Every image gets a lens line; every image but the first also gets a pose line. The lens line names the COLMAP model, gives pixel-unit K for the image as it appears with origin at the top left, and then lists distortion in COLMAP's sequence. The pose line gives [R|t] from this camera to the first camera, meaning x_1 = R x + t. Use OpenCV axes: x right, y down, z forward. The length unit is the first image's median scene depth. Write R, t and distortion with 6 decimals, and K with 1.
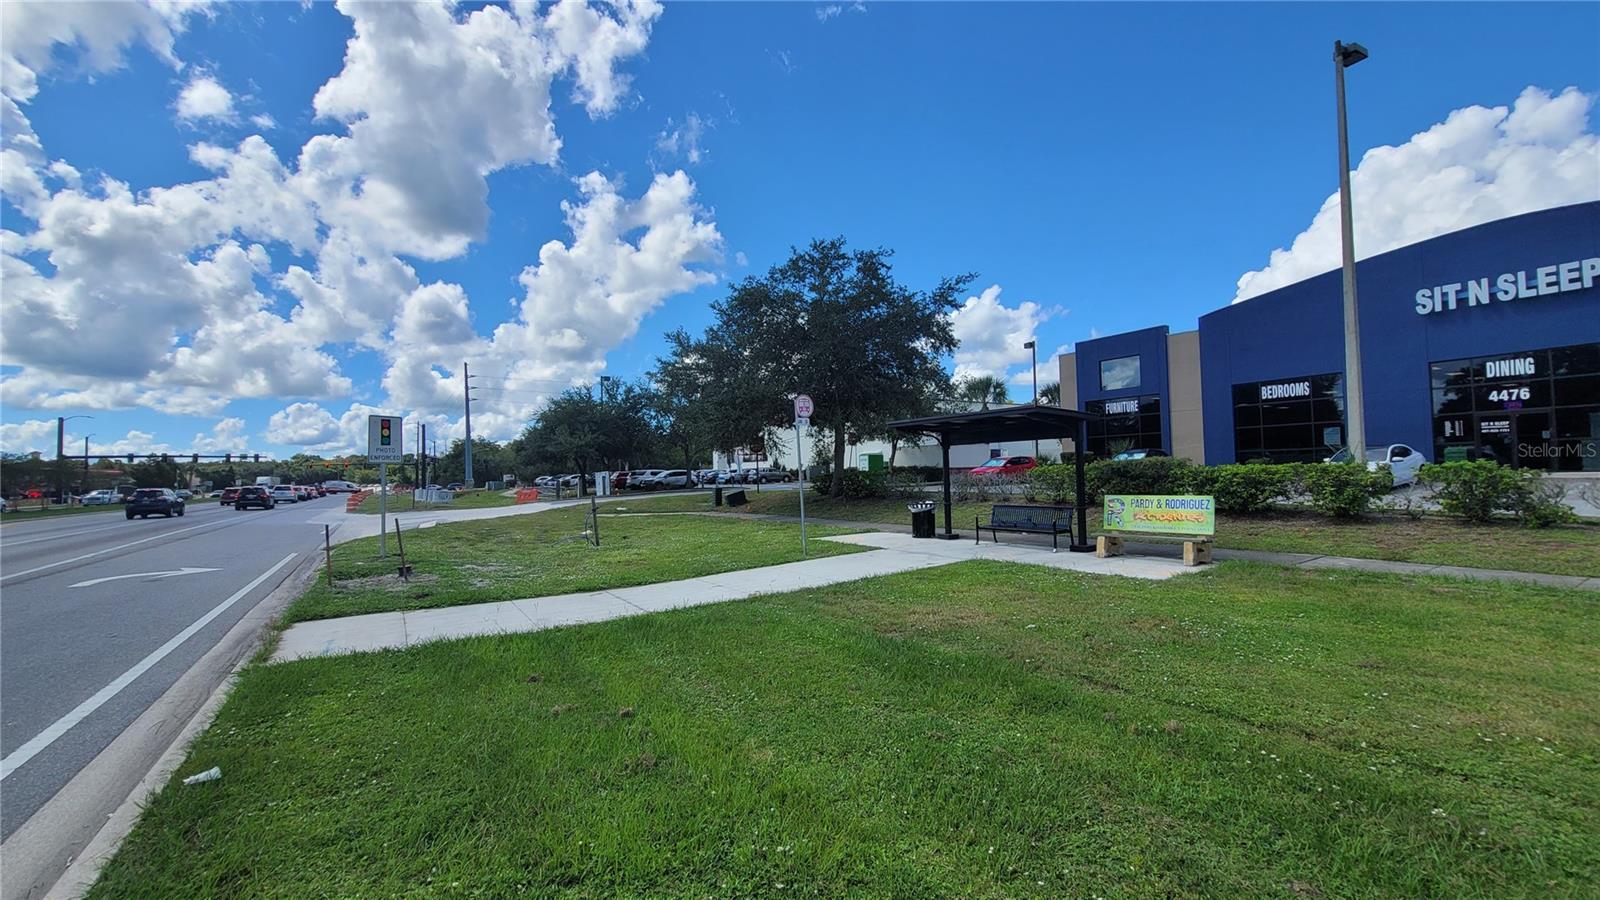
lens RADIAL K [[654.1, 0, 805.4], [0, 654.1, 451.4], [0, 0, 1]] dist [-0.002861, -0.000233]
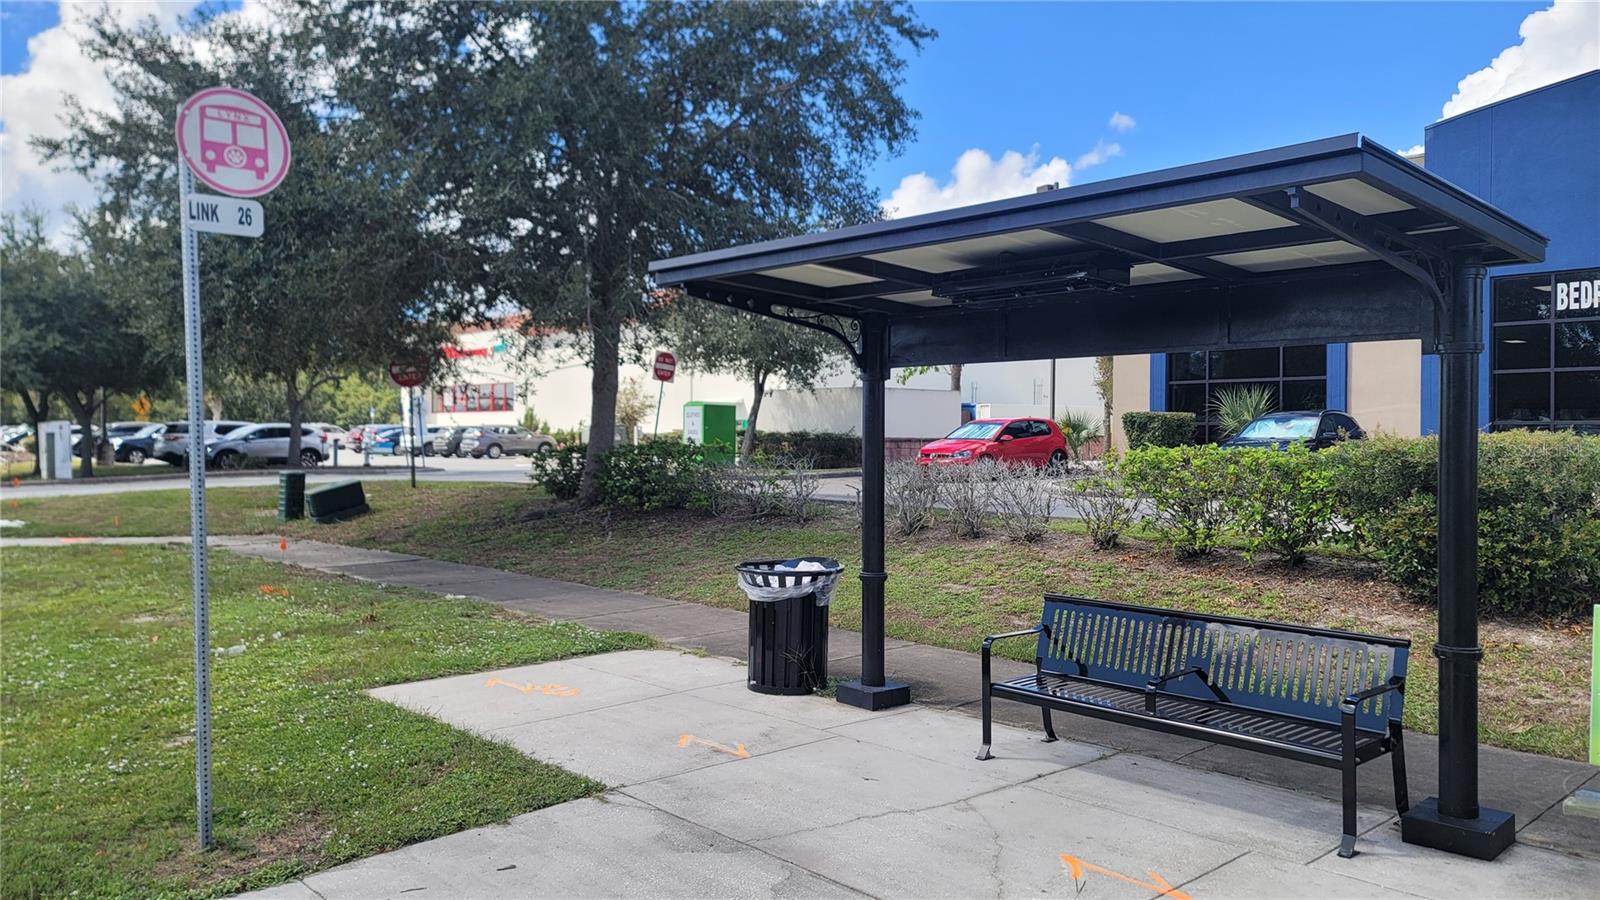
lens RADIAL K [[1172.0, 0, 816.8], [0, 1172.0, 441.2], [0, 0, 1]] dist [0.073382, -0.020542]
pose [[0.985510, 0.030594, 0.166834, 0.067110], [-0.036140, 0.998887, 0.030307, 0.005293], [-0.165721, -0.035898, 0.985519, 0.317534]]
